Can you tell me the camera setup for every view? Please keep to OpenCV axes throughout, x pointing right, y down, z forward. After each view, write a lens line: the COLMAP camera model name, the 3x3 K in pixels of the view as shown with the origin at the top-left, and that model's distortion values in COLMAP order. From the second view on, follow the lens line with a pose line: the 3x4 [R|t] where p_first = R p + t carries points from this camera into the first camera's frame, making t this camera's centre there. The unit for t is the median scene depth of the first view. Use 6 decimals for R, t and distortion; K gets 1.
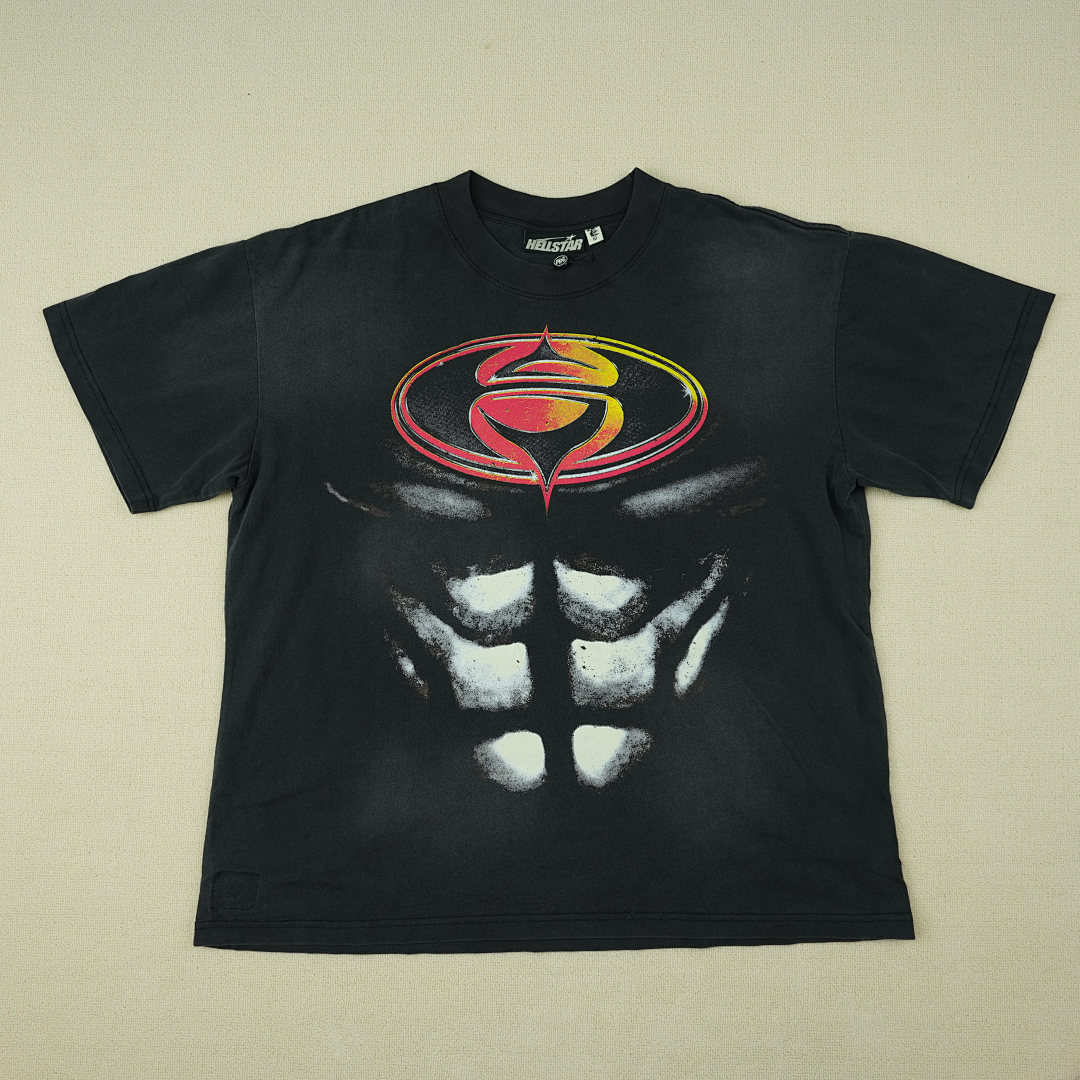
lens RADIAL K [[1227.1, 0, 540.0], [0, 1227.1, 540.0], [0, 0, 1]] dist [-0.019289, 0.022127]
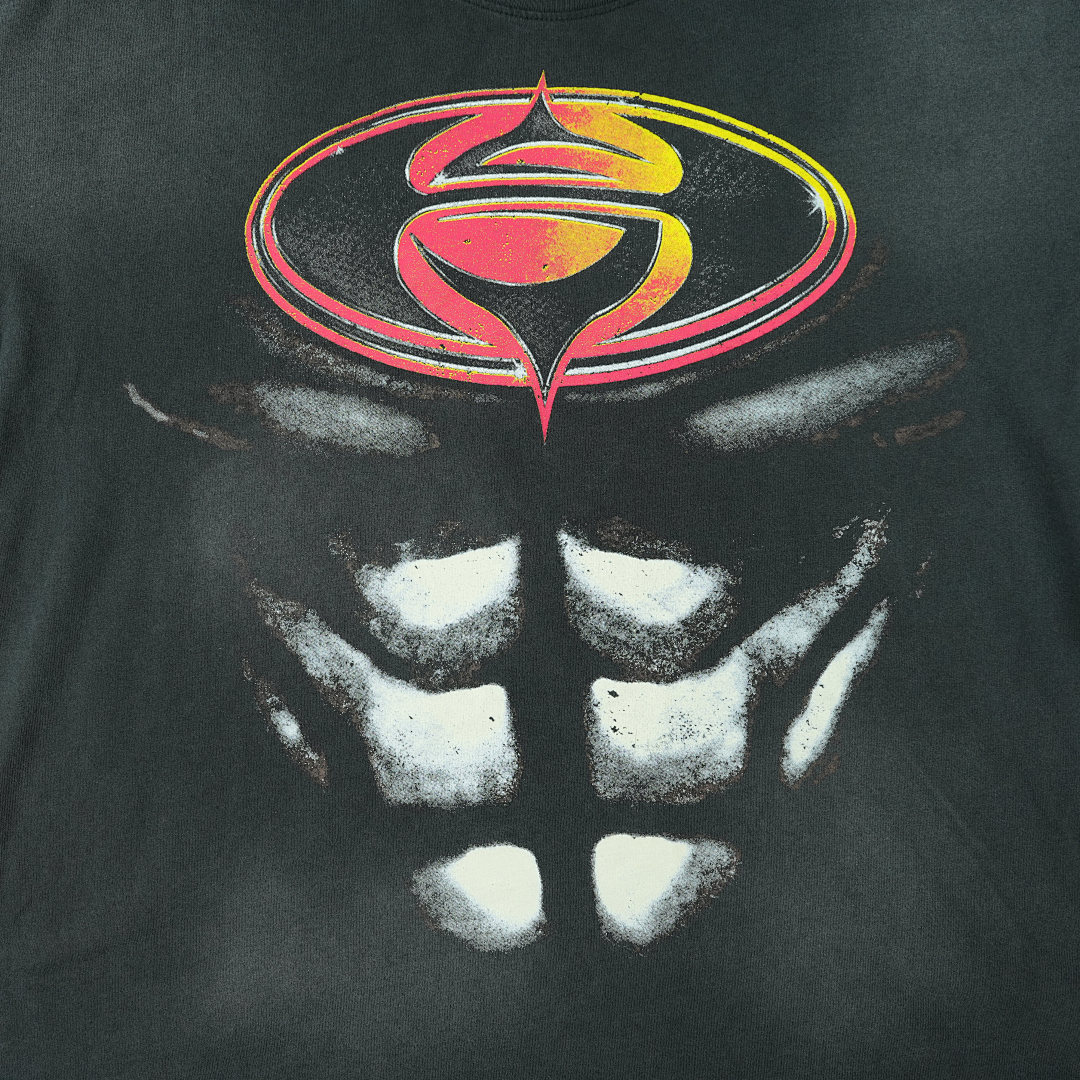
lens RADIAL K [[1227.1, 0, 540.0], [0, 1227.1, 540.0], [0, 0, 1]] dist [-0.019289, 0.022127]
pose [[0.999899, -0.002042, -0.014055, 0.010851], [0.003876, 0.991271, 0.131787, -0.049207], [0.013663, -0.131828, 0.991178, 0.472675]]
